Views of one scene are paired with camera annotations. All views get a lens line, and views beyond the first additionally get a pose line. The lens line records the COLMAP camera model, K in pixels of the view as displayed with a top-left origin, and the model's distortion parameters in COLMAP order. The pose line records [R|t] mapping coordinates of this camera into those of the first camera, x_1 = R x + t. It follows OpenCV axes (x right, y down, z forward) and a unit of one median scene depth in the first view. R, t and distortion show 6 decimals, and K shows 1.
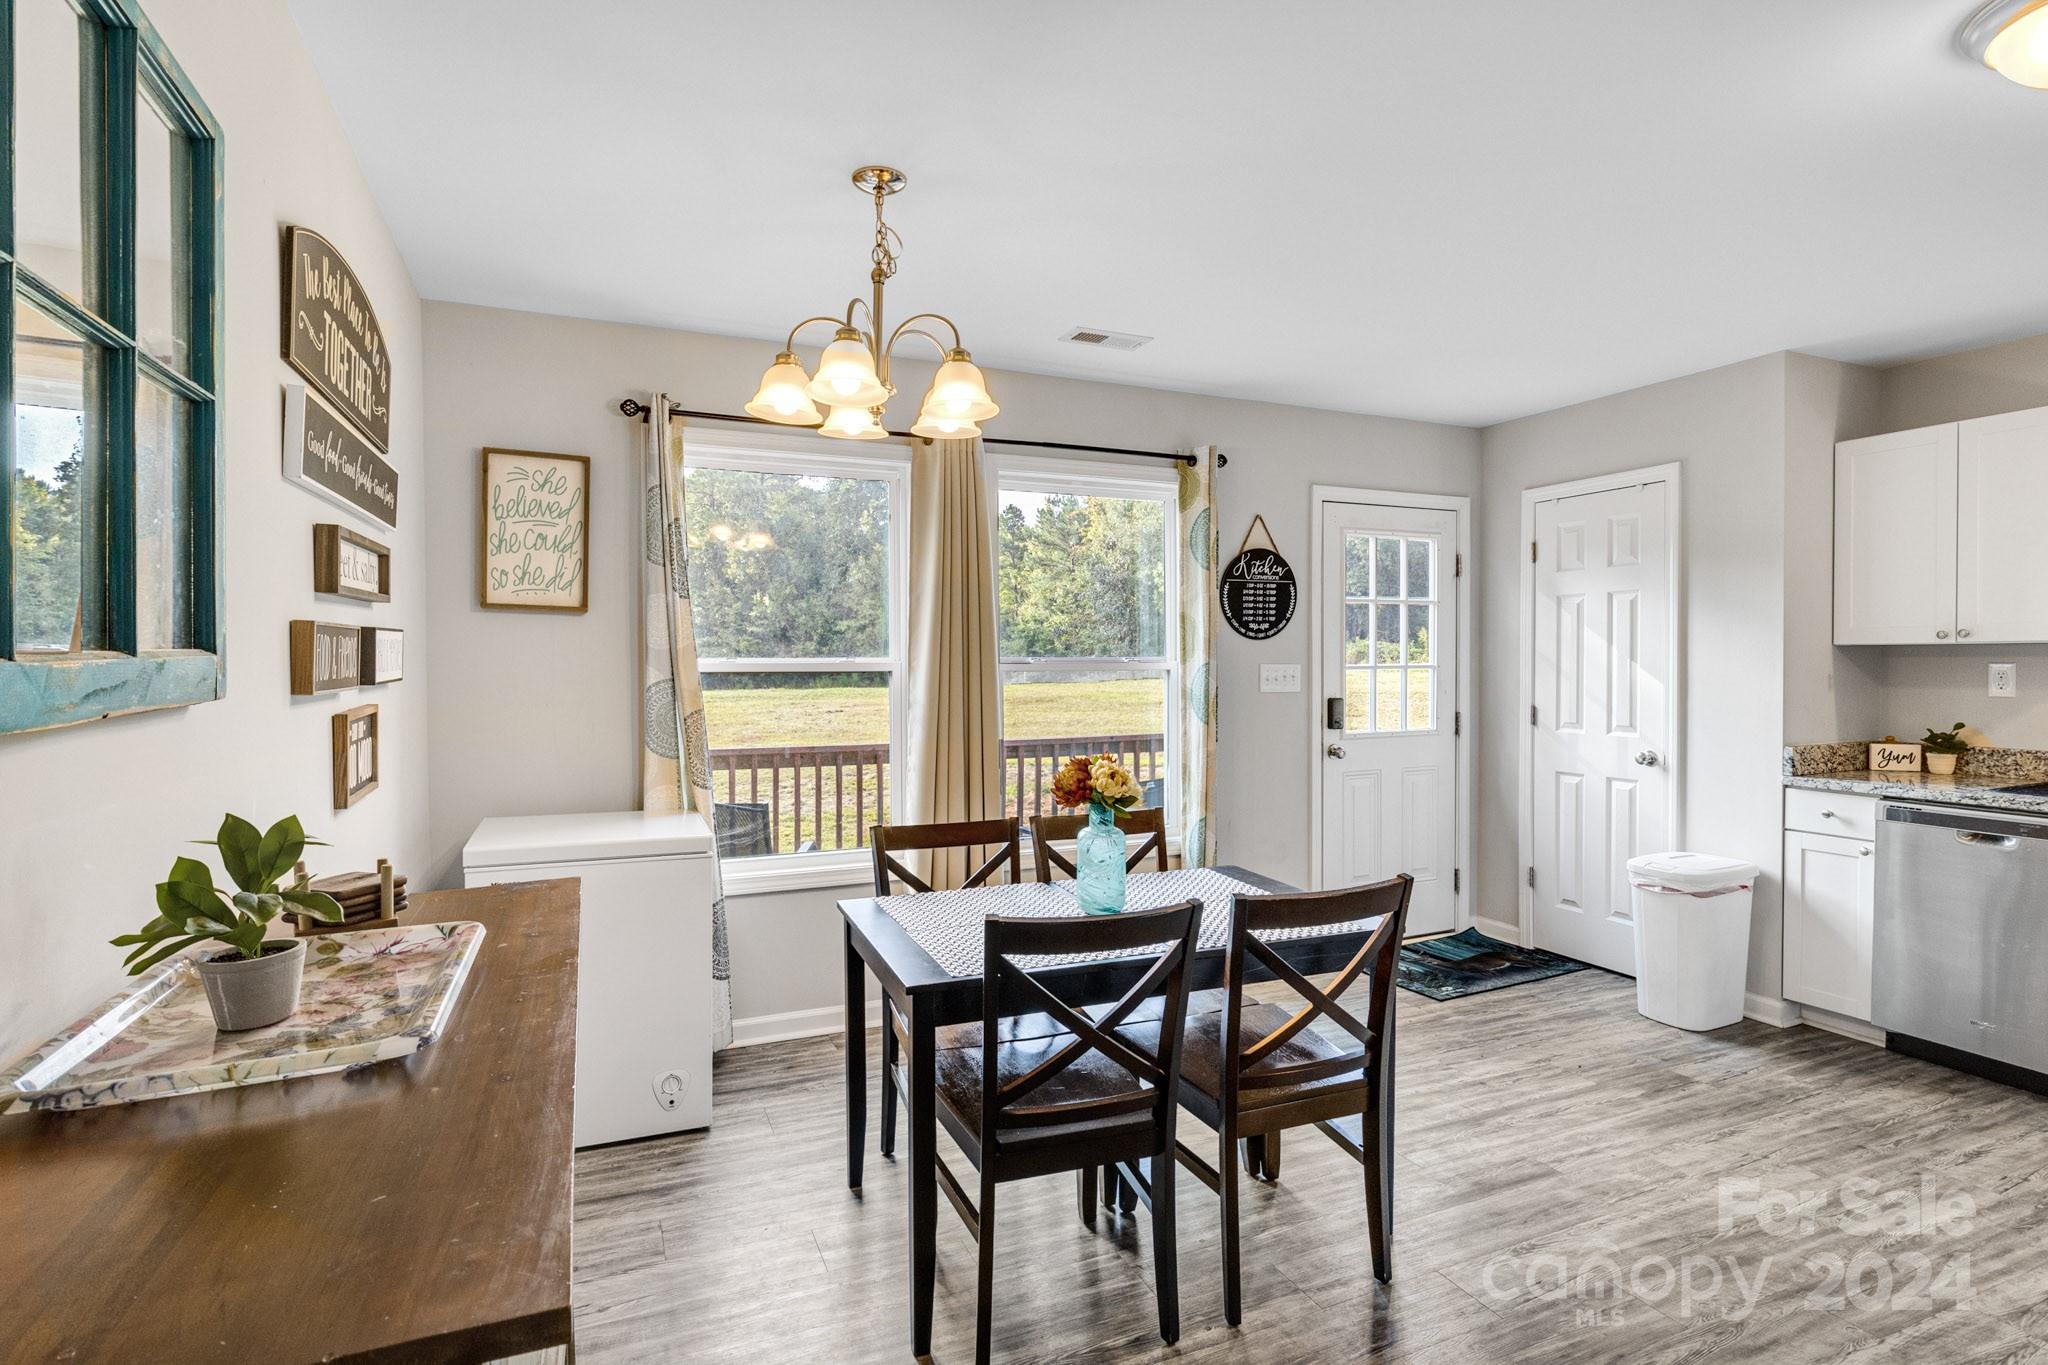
lens RADIAL K [[1016.9, 0, 1024.0], [0, 1016.9, 682.5], [0, 0, 1]] dist [-0.001578, -0.003725]
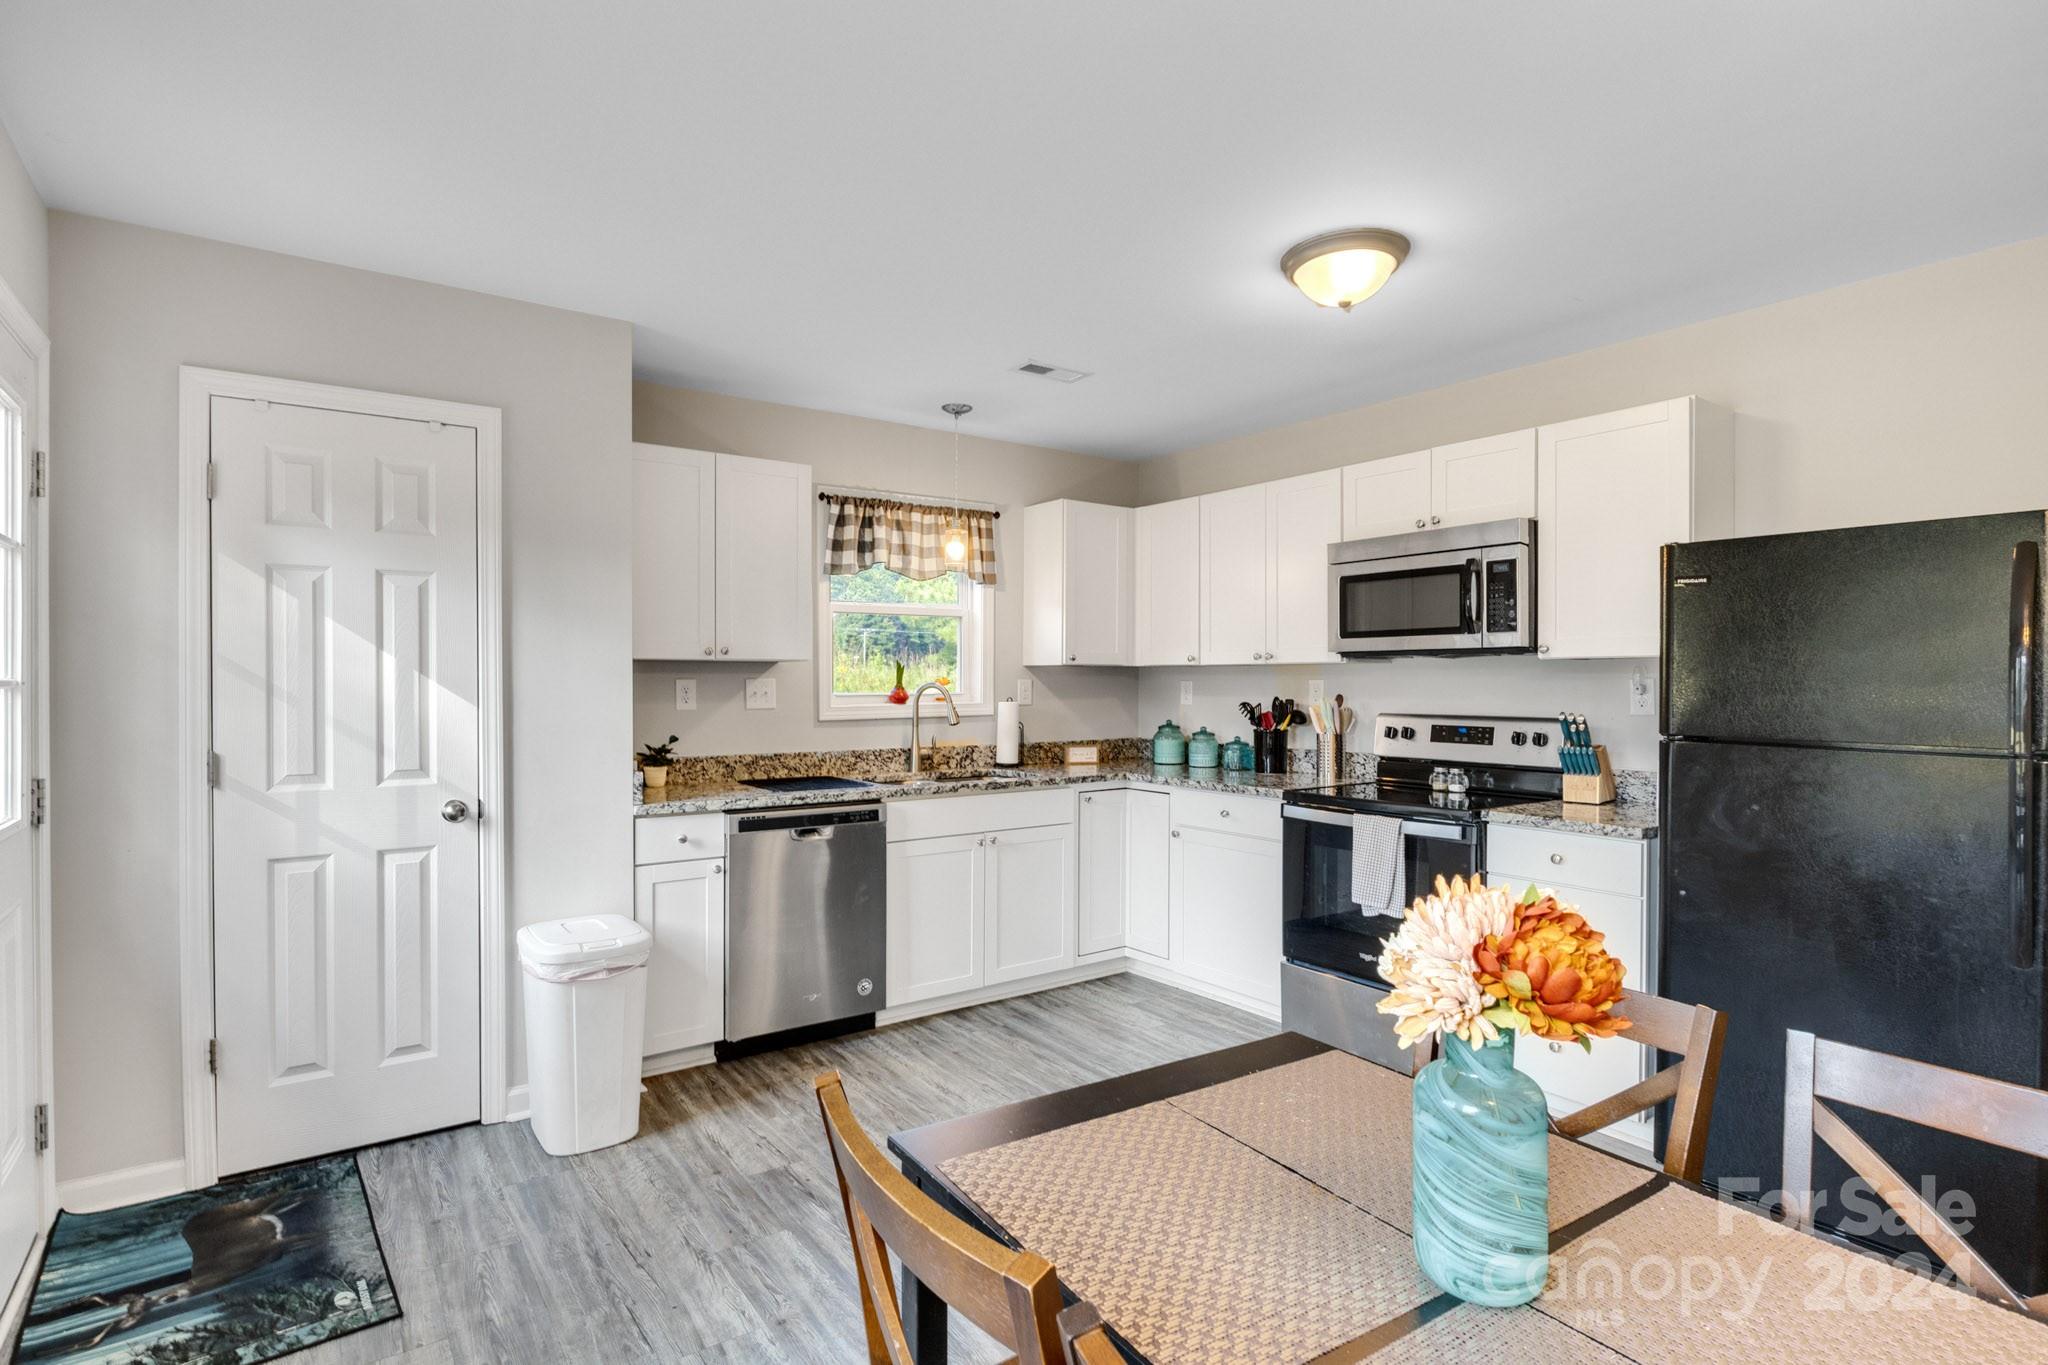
lens RADIAL K [[1018.8, 0, 1032.5], [0, 1018.8, 689.7], [0, 0, 1]] dist [-0.004550, -0.000570]
pose [[-0.213086, -0.003713, 0.977026, -0.166991], [0.022294, 0.999714, 0.008662, -0.007763], [-0.976779, 0.023628, -0.212943, 0.759441]]
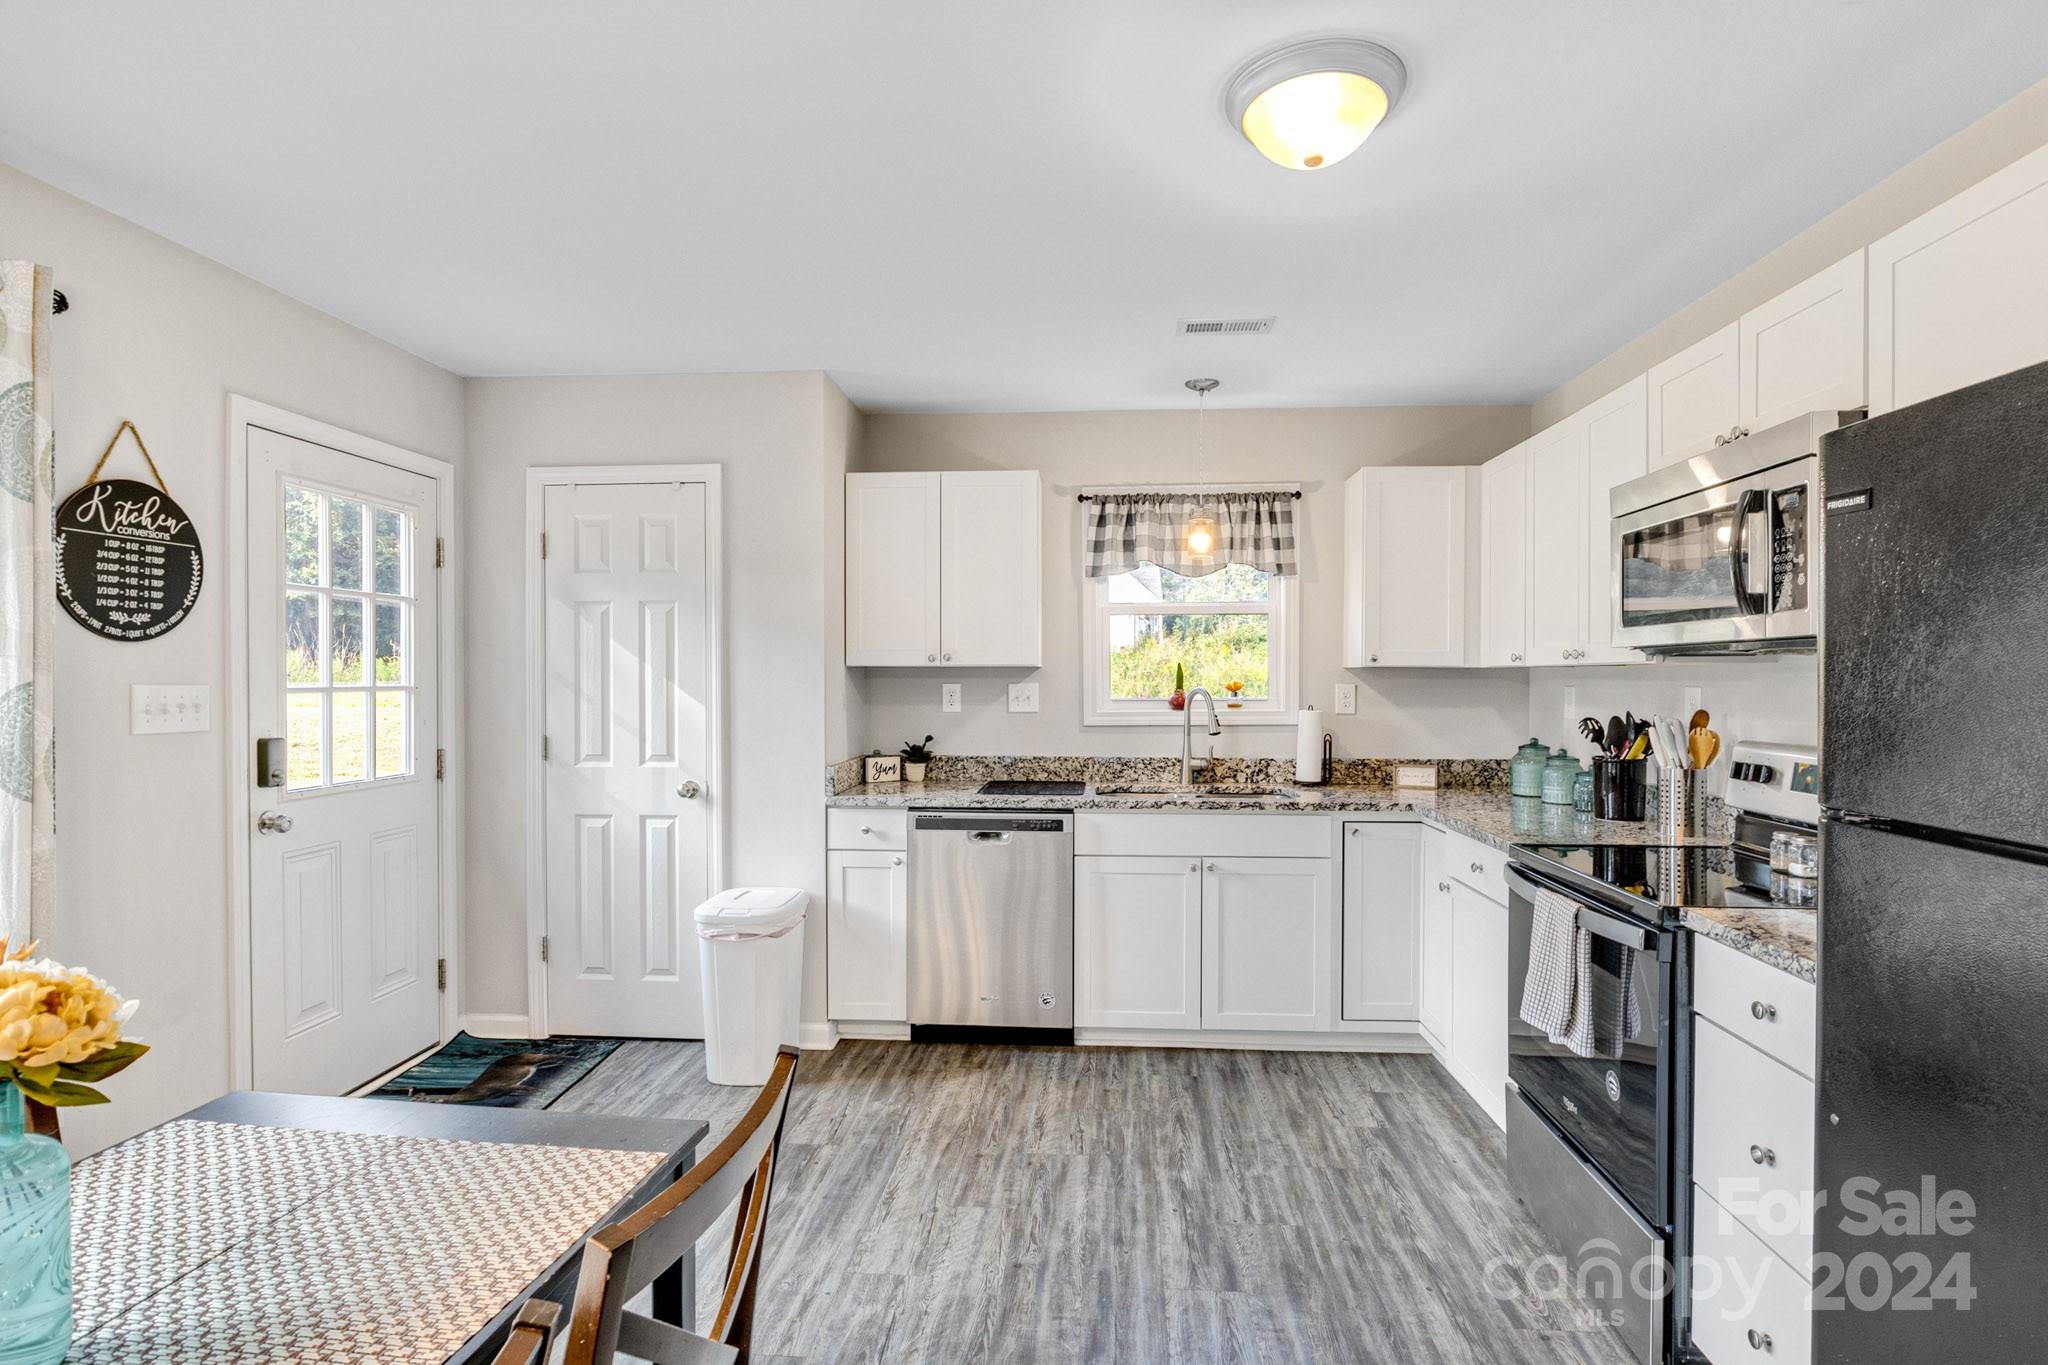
lens RADIAL K [[1018.8, 0, 1032.5], [0, 1018.8, 689.7], [0, 0, 1]] dist [-0.004550, -0.000570]
pose [[0.463850, -0.004934, 0.885900, -0.039019], [0.016370, 0.999861, -0.003003, -0.005896], [-0.885763, 0.015896, 0.463866, 0.317315]]
